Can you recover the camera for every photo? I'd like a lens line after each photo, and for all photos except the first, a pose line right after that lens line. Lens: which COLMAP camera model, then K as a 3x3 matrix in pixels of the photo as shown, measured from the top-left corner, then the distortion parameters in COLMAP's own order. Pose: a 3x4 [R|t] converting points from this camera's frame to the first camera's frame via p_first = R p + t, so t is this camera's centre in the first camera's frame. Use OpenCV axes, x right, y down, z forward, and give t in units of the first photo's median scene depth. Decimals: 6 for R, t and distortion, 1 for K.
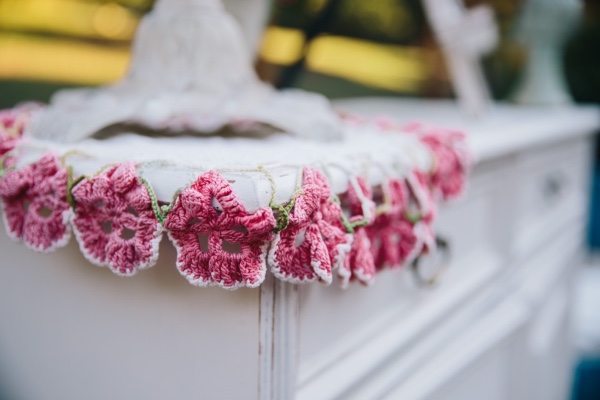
lens RADIAL K [[754.3, 0, 301.9], [0, 754.3, 199.8], [0, 0, 1]] dist [-0.127412, 0.000000]
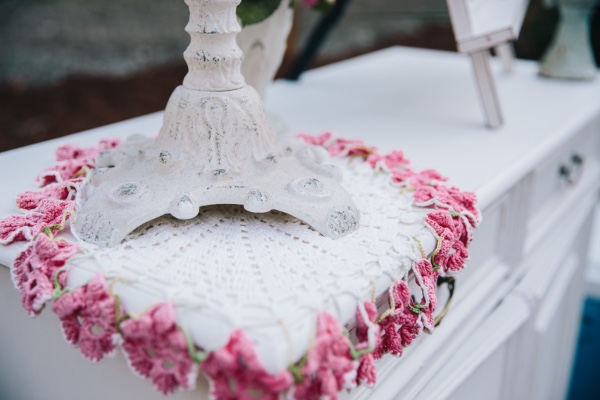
lens RADIAL K [[754.3, 0, 297.8], [0, 754.3, 200.3], [0, 0, 1]] dist [-0.127412, 0.000000]
pose [[0.999160, 0.016166, -0.037667, 0.012578], [-0.010762, 0.990167, 0.139476, -0.354971], [0.039552, -0.138953, 0.989509, -0.122227]]
